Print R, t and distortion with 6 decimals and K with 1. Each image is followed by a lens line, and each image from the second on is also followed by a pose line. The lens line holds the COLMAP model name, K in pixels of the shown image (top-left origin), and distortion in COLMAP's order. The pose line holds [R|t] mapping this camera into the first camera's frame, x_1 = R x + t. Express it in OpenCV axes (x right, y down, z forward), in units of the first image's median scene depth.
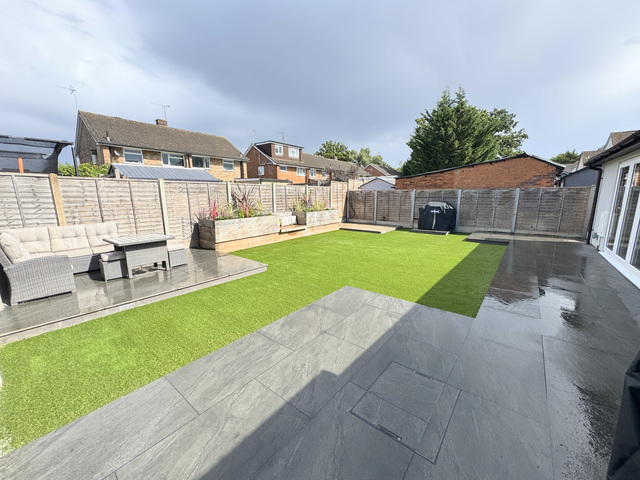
lens RADIAL K [[254.1, 0, 323.8], [0, 254.1, 242.3], [0, 0, 1]] dist [-0.001998, 0.000199]
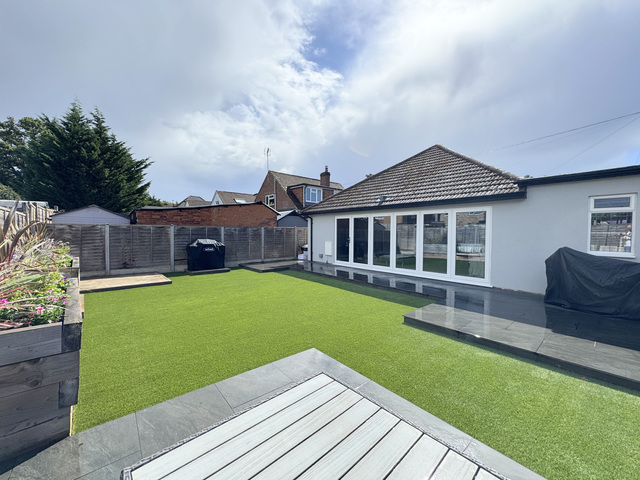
lens RADIAL K [[254.1, 0, 318.5], [0, 254.1, 241.1], [0, 0, 1]] dist [-0.001998, 0.000199]
pose [[0.195546, -0.029659, 0.980246, -0.357640], [0.175080, 0.984541, -0.005137, -0.068056], [-0.964940, 0.172626, 0.197715, 0.376674]]
